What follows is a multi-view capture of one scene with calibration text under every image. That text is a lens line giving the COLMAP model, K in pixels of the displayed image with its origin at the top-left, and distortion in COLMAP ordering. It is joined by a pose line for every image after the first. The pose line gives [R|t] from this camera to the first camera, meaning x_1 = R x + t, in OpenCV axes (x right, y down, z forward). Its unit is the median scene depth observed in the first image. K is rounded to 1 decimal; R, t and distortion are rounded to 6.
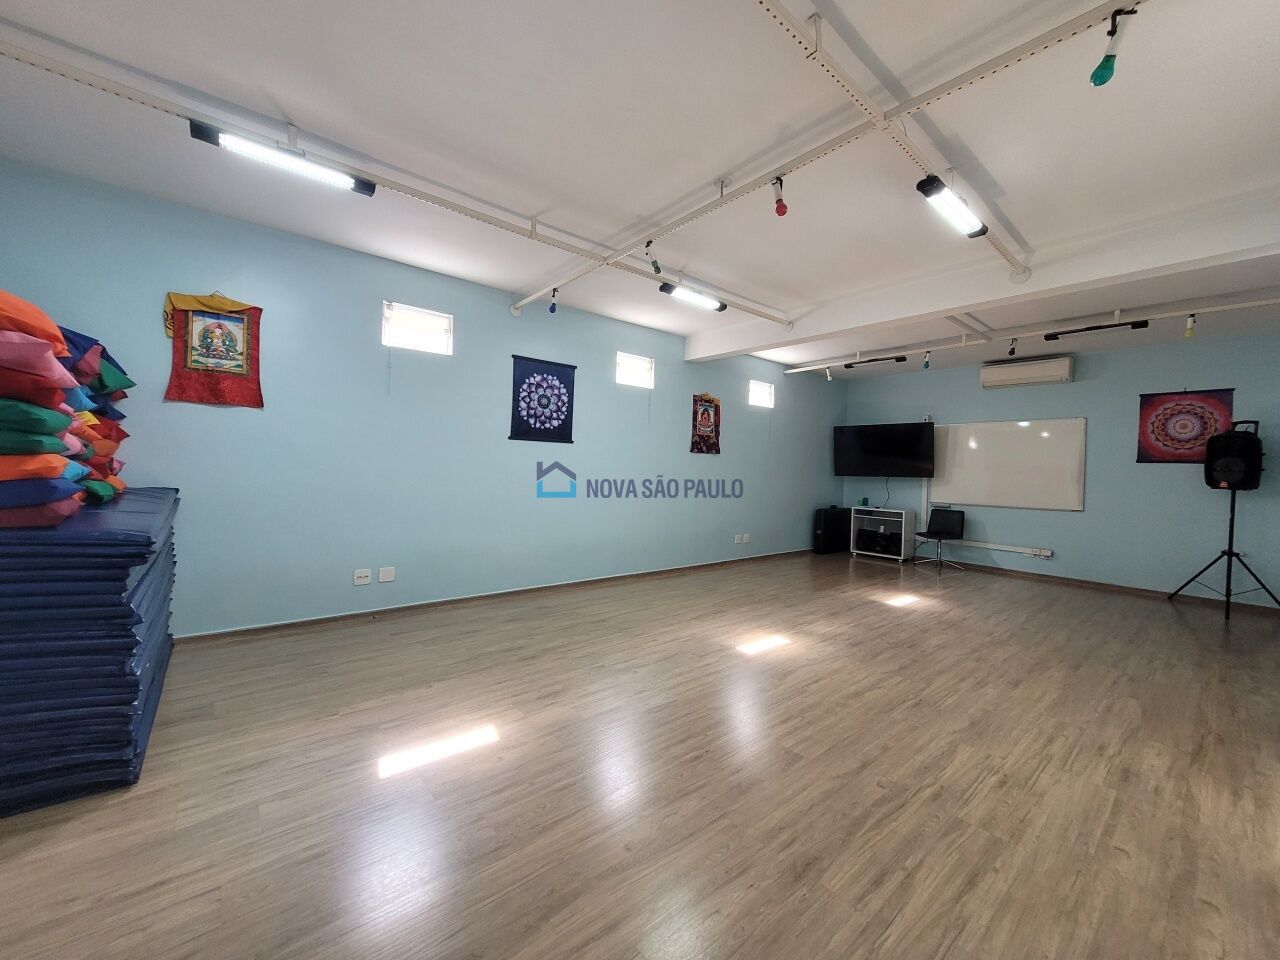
lens RADIAL K [[500.0, 0, 638.8], [0, 500.0, 477.1], [0, 0, 1]] dist [0.002774, -0.000207]
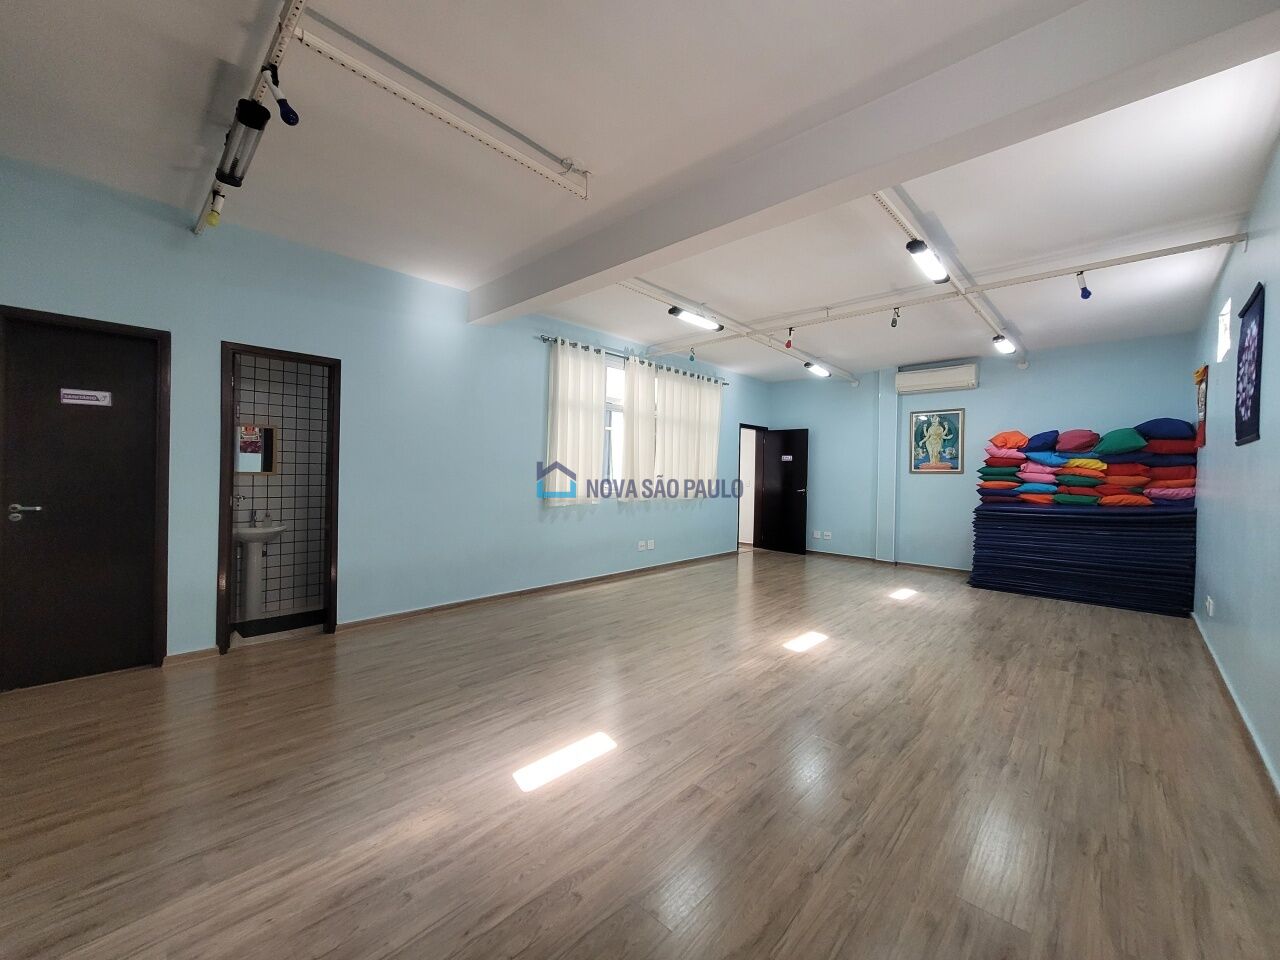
lens RADIAL K [[500.0, 0, 638.9], [0, 500.0, 476.2], [0, 0, 1]] dist [0.002774, -0.000207]
pose [[-0.991267, -0.054709, -0.119984, 0.689753], [-0.057133, 0.998224, 0.016851, -0.005113], [0.118849, 0.023558, -0.992633, 1.847881]]
